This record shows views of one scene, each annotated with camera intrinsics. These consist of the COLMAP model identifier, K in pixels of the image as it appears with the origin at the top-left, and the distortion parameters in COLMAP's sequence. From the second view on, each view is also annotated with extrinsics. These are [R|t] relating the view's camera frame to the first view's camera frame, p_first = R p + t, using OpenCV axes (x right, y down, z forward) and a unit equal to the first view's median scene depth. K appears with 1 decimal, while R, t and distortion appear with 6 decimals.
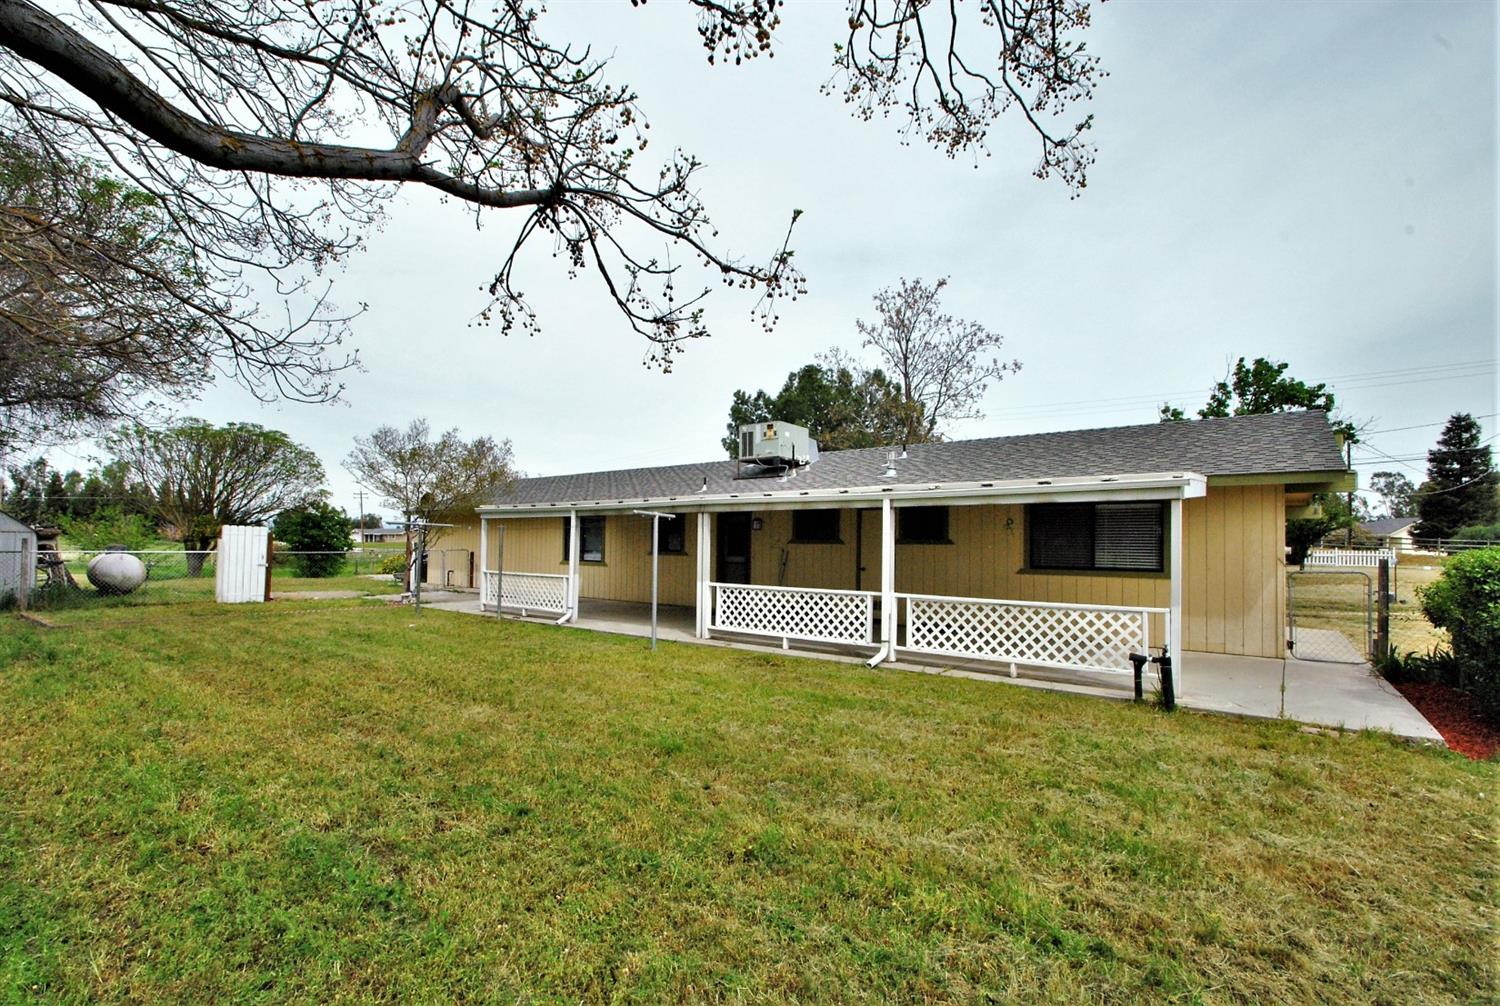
lens RADIAL K [[669.6, 0, 695.5], [0, 669.6, 501.9], [0, 0, 1]] dist [0.000003, -0.016397]
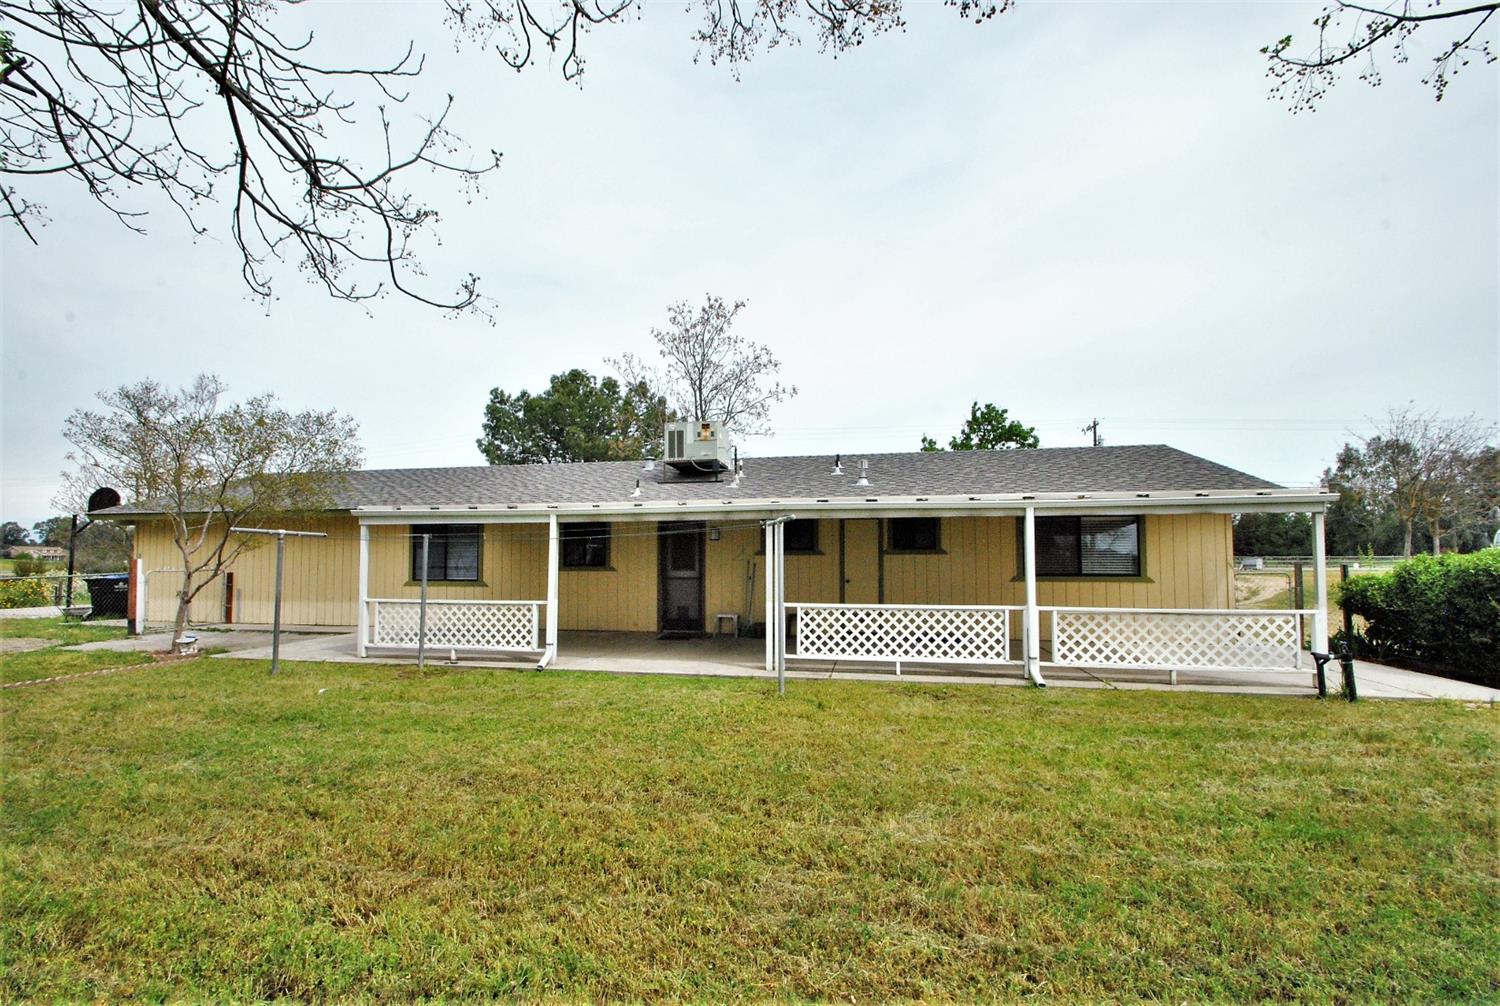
lens RADIAL K [[656.1, 0, 746.6], [0, 656.1, 528.9], [0, 0, 1]] dist [0.014155, -0.015107]
pose [[0.884047, 0.005761, 0.467363, -0.272642], [-0.017745, 0.999617, 0.021243, 0.007178], [-0.467062, -0.027073, 0.883810, 0.199718]]
